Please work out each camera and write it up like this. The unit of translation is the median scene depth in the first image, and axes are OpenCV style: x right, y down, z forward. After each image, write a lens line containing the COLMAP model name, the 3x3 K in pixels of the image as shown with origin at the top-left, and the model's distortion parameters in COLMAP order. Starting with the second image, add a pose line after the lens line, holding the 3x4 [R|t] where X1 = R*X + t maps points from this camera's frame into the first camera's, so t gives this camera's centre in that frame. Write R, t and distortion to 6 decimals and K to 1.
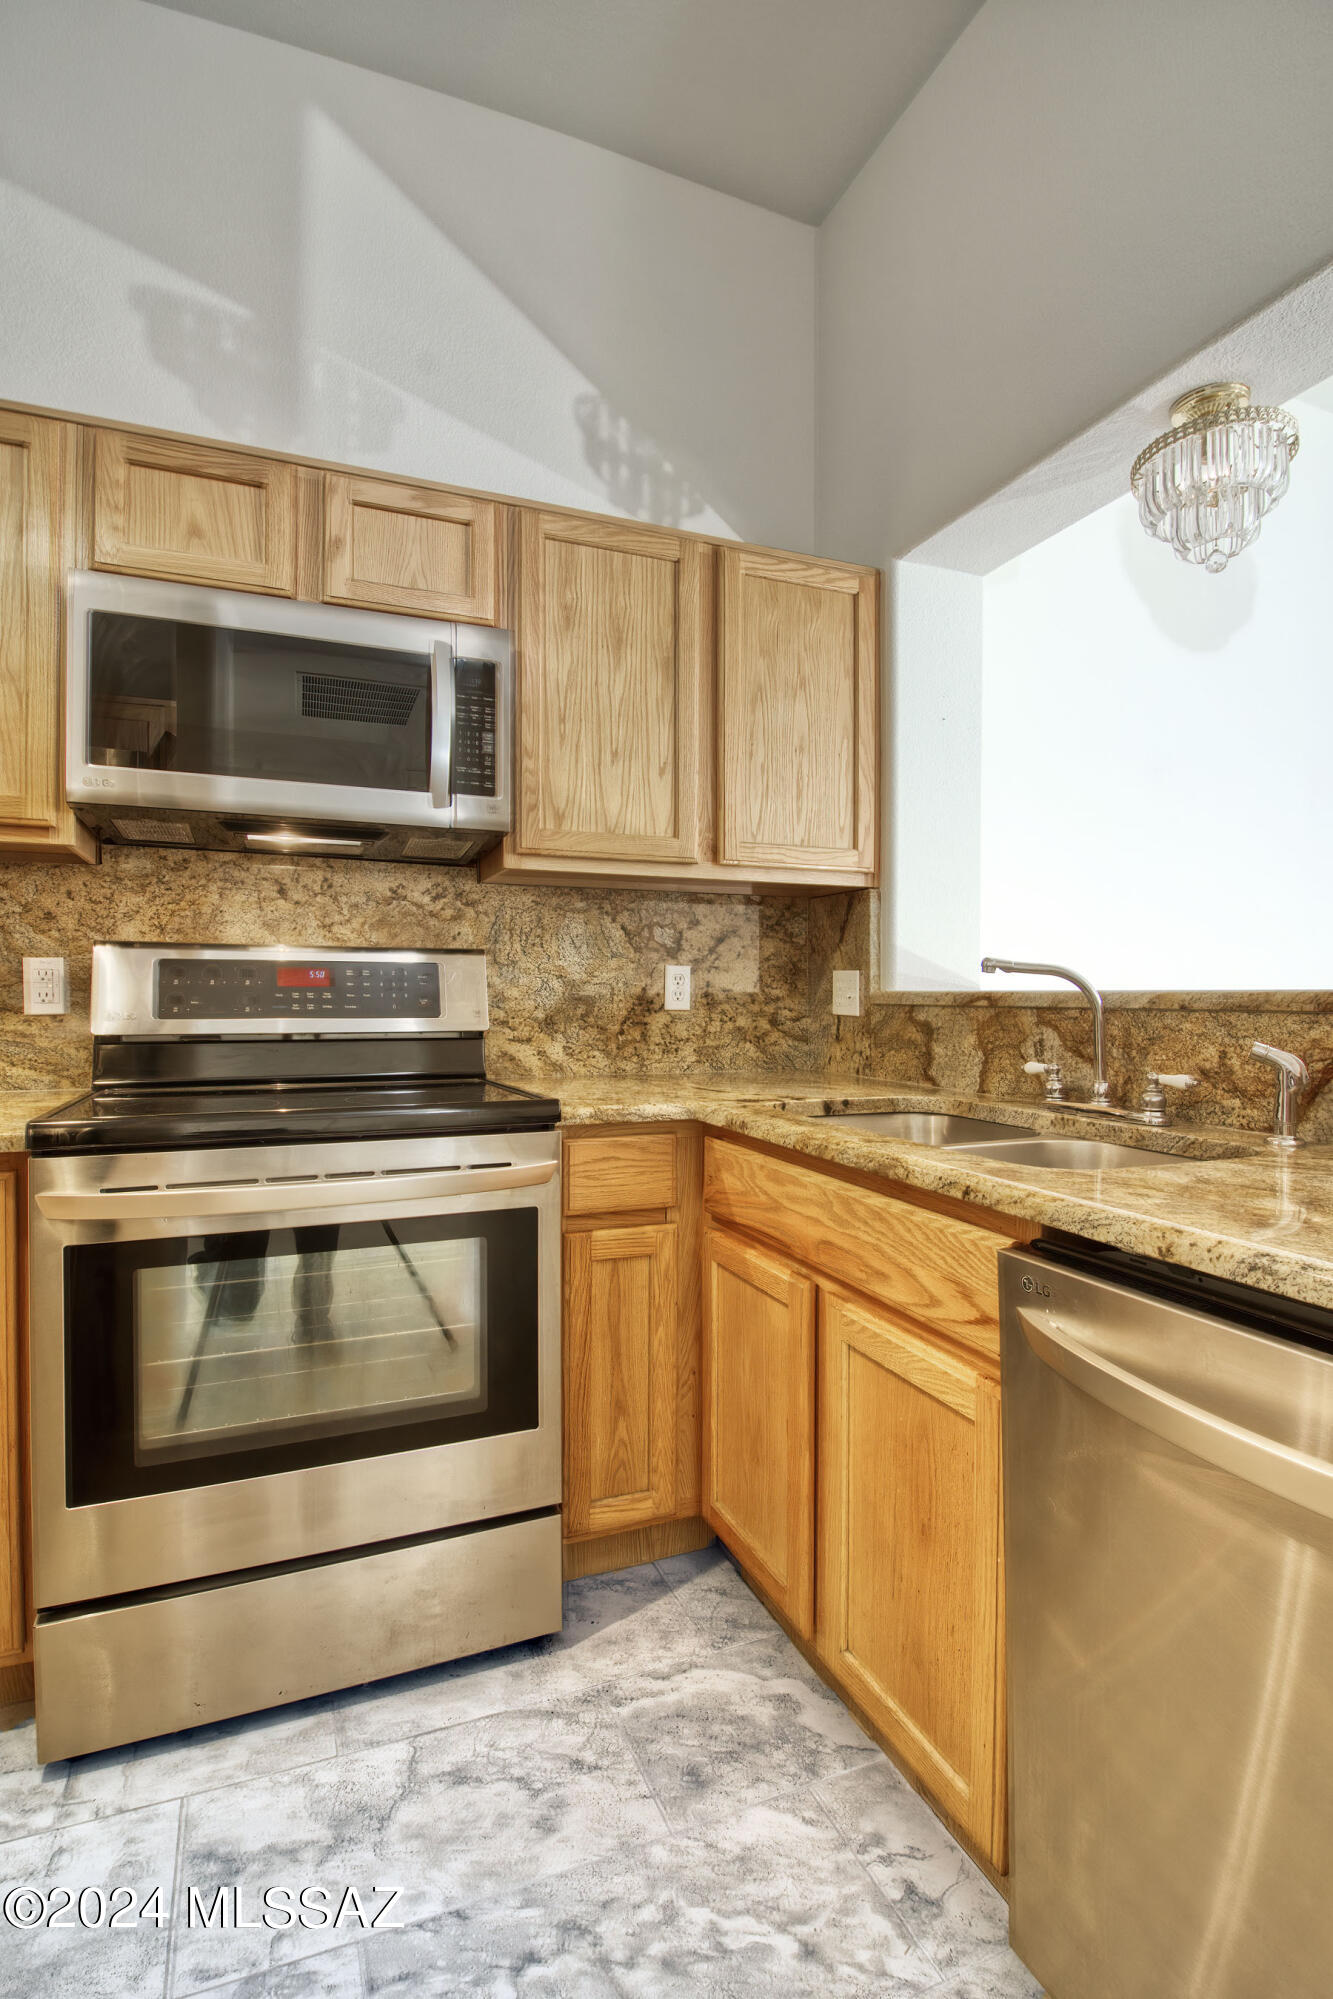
lens RADIAL K [[960.7, 0, 671.3], [0, 960.7, 1003.6], [0, 0, 1]] dist [-0.008523, -0.010018]
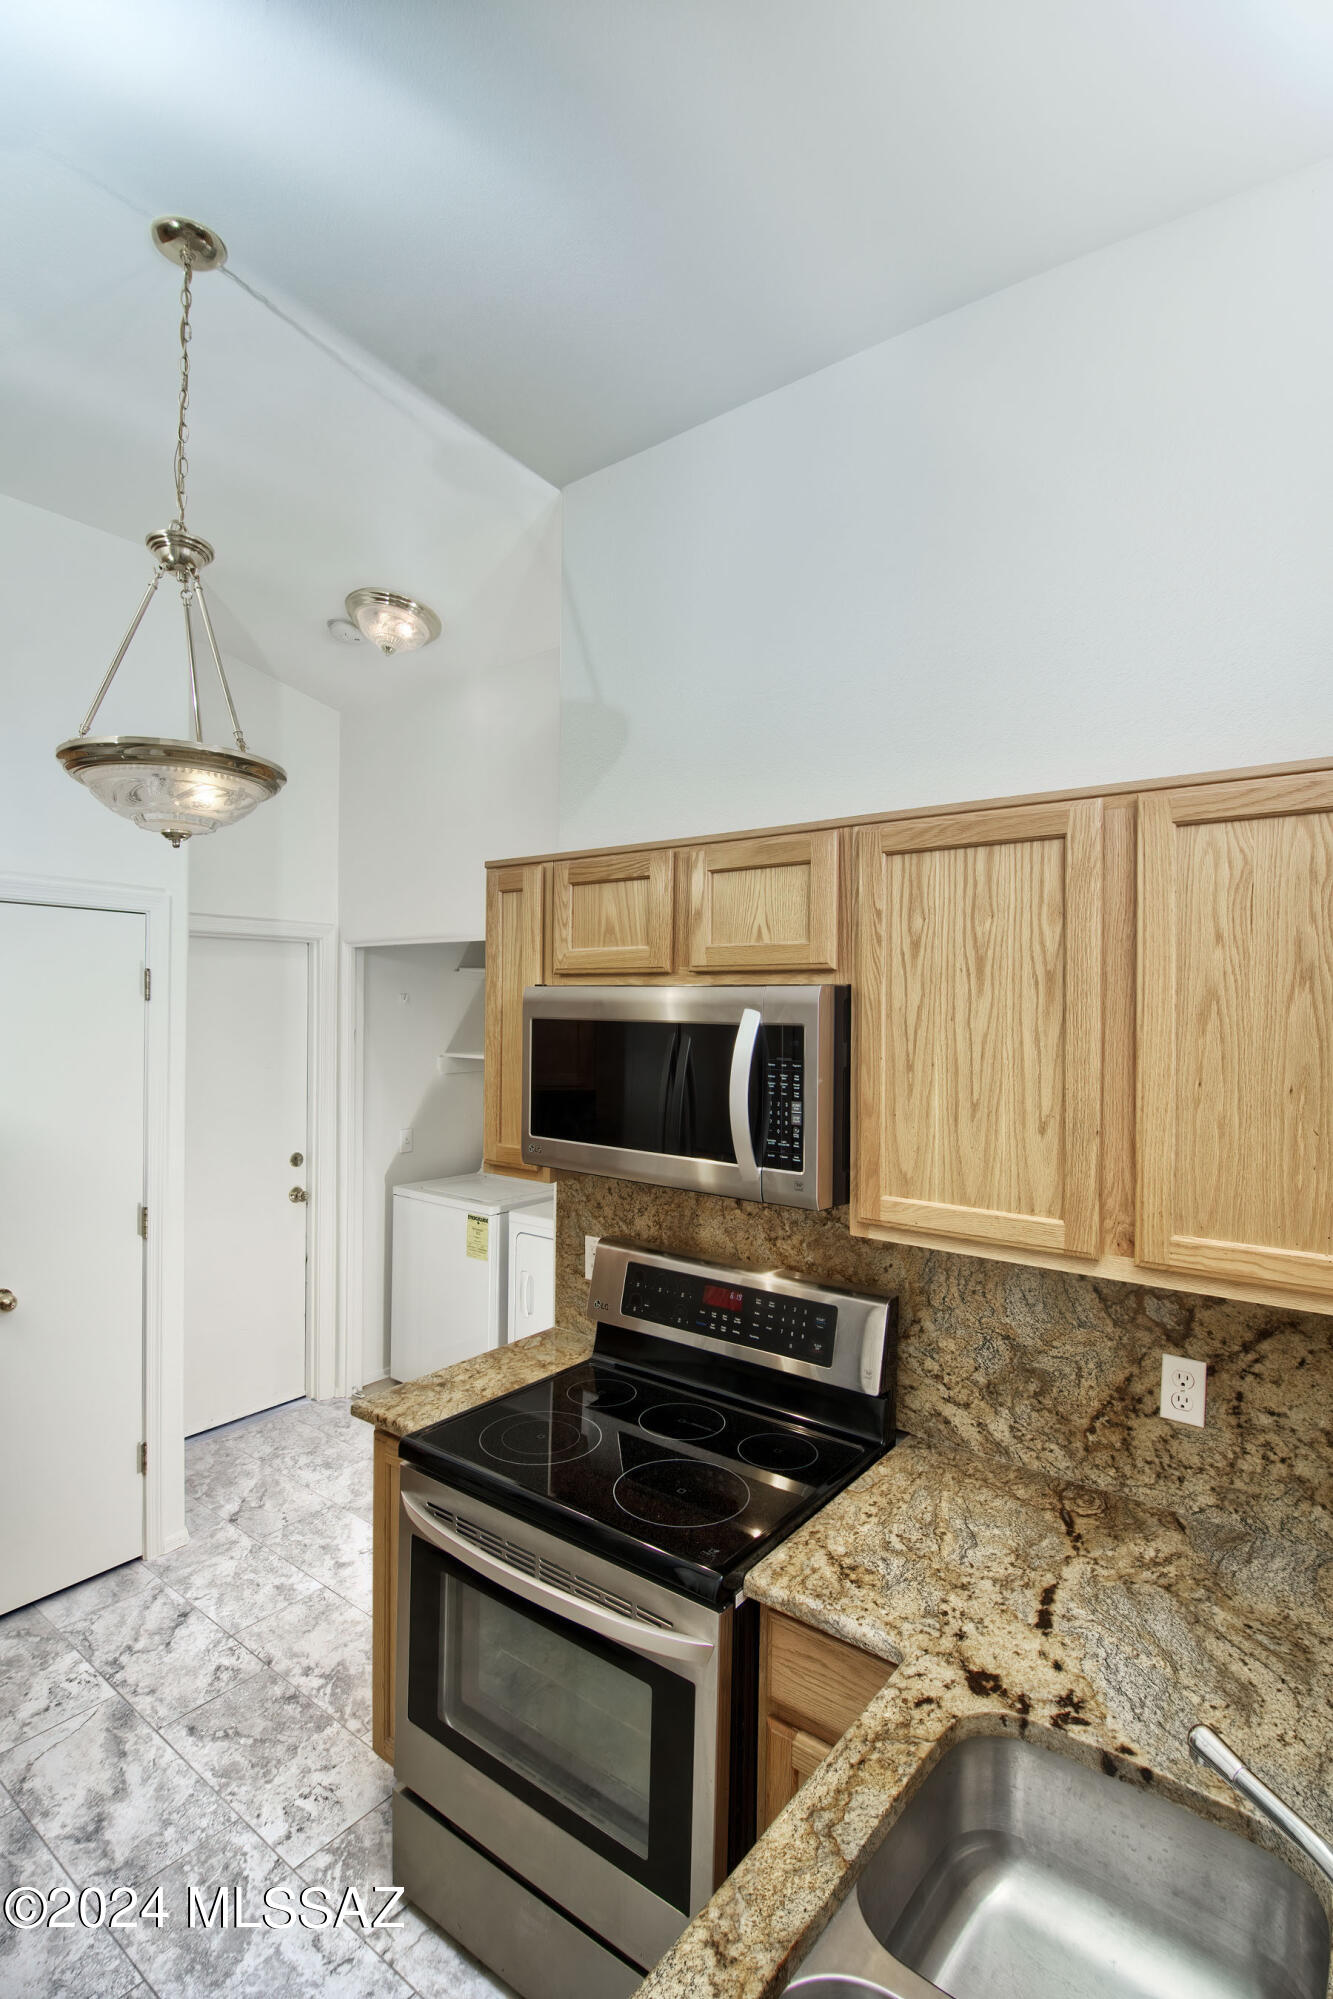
lens RADIAL K [[960.7, 0, 654.8], [0, 960.7, 1016.1], [0, 0, 1]] dist [-0.008523, -0.010018]
pose [[0.486703, 0.009678, -0.873514, 0.519093], [-0.012431, 0.999914, 0.004152, -0.351499], [0.873479, 0.008838, 0.486781, 0.419710]]
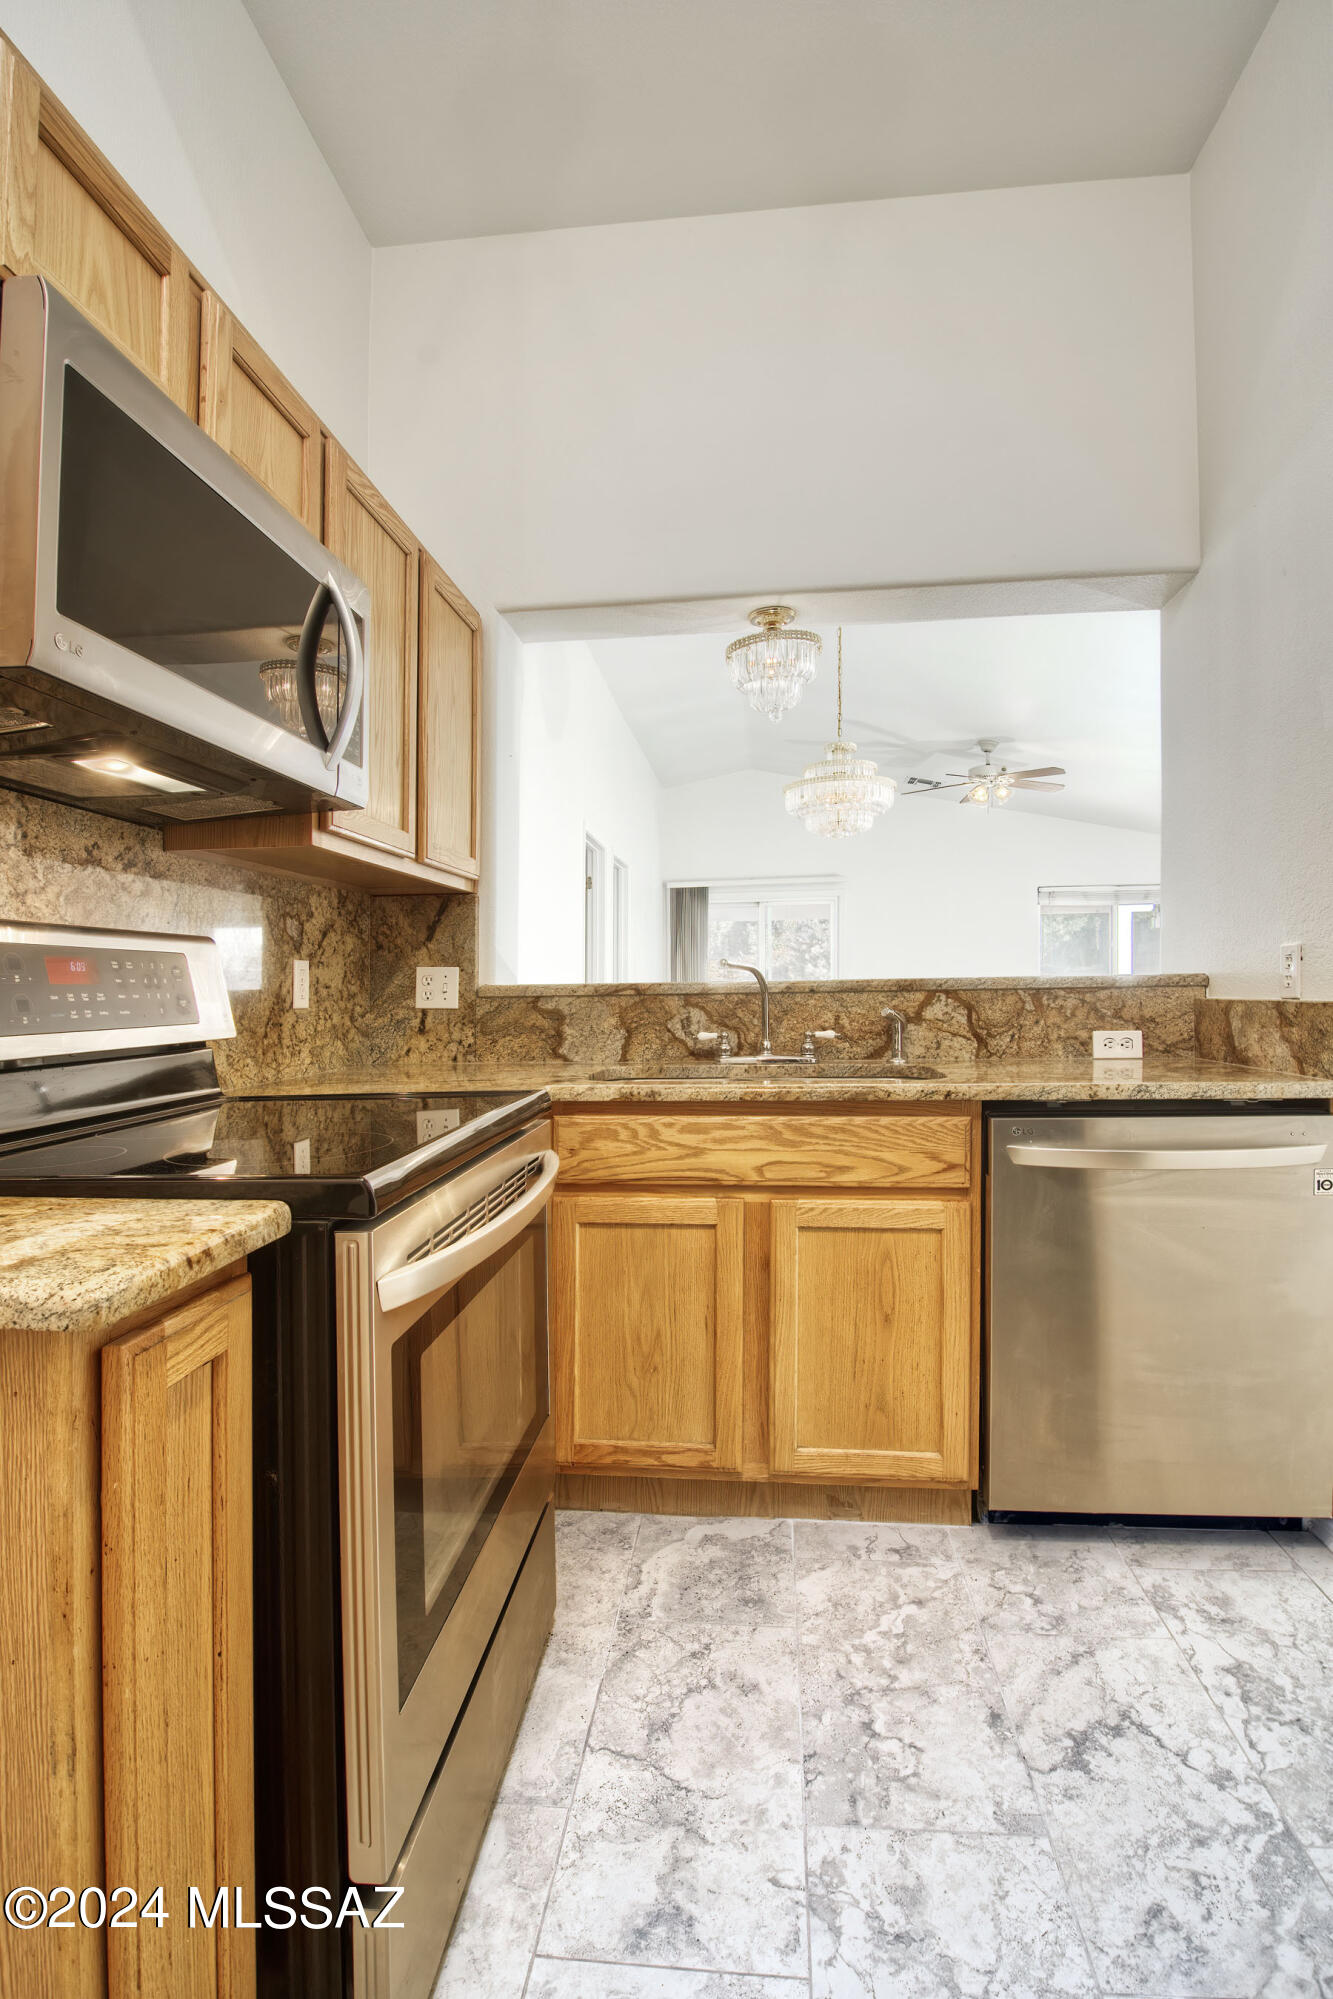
lens RADIAL K [[960.7, 0, 633.5], [0, 960.7, 984.8], [0, 0, 1]] dist [-0.008523, -0.010018]
pose [[0.506545, -0.008577, 0.862171, -0.780380], [0.025267, 0.999669, -0.004901, -0.004188], [-0.861843, 0.024267, 0.506594, 0.320638]]
